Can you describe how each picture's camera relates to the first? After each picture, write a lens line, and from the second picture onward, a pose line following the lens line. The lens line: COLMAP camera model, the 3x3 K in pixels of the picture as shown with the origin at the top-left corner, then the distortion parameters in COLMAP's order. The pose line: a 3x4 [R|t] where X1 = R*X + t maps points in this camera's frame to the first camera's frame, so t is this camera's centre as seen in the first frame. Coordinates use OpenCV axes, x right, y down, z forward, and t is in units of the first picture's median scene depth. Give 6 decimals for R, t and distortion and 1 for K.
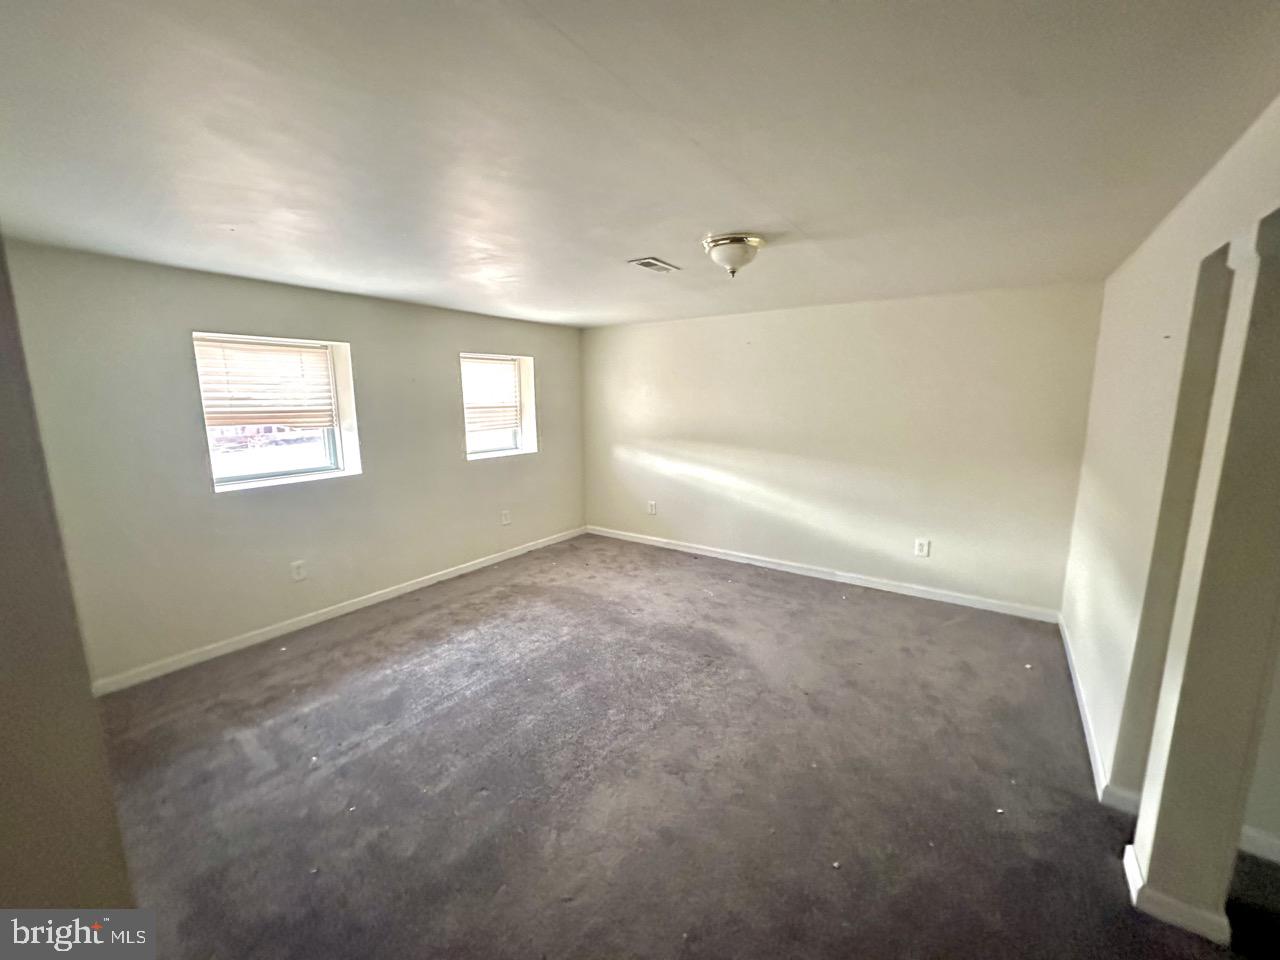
lens RADIAL K [[505.0, 0, 638.9], [0, 505.0, 478.6], [0, 0, 1]] dist [-0.004180, 0.000227]
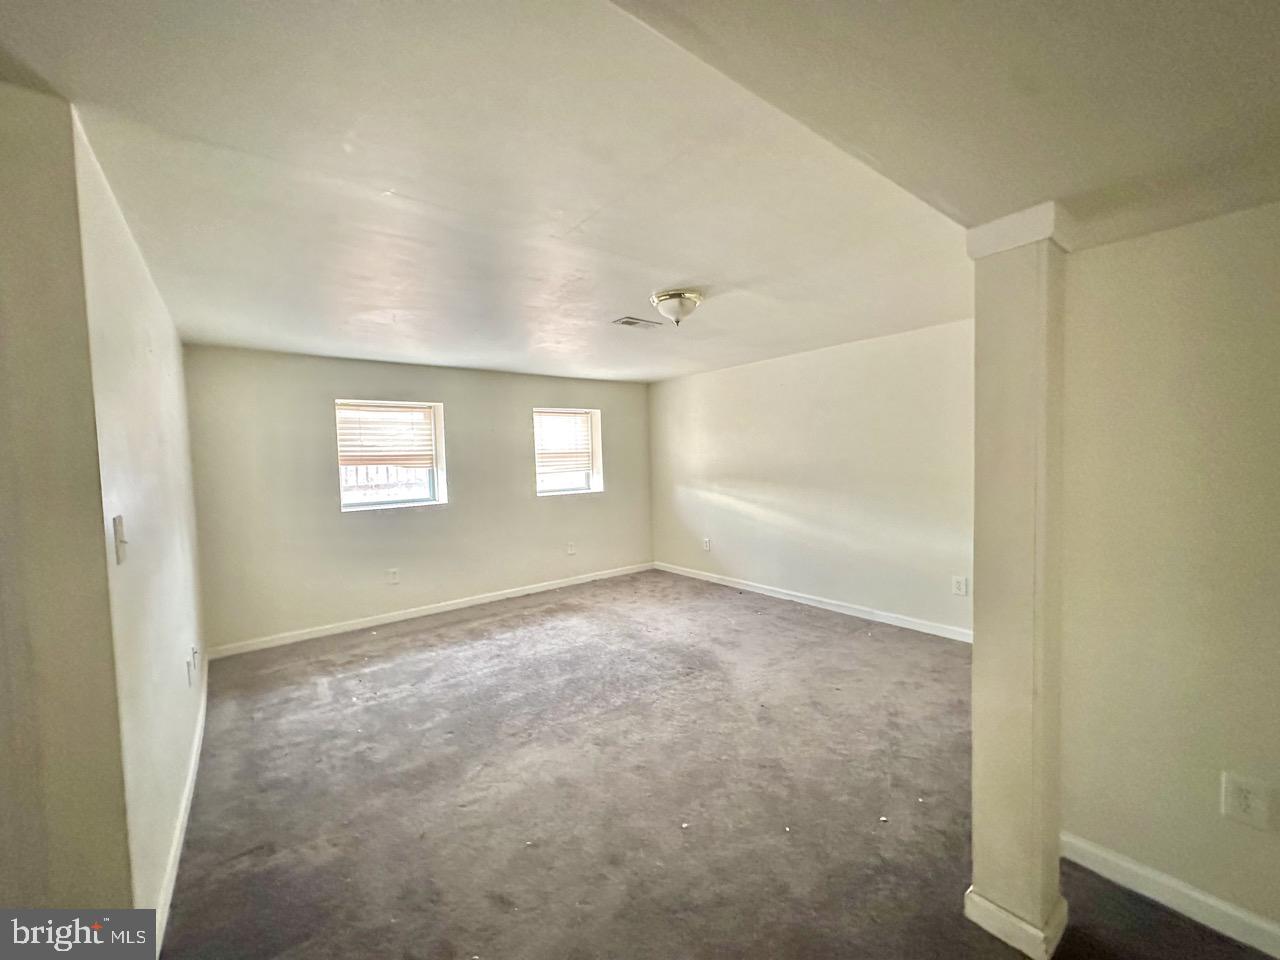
lens RADIAL K [[505.0, 0, 642.7], [0, 505.0, 482.9], [0, 0, 1]] dist [-0.004180, 0.000227]
pose [[0.958317, -0.009708, -0.285542, 0.325309], [-0.021163, 0.994265, -0.104829, 0.070155], [0.284922, 0.106502, 0.952616, -0.086163]]
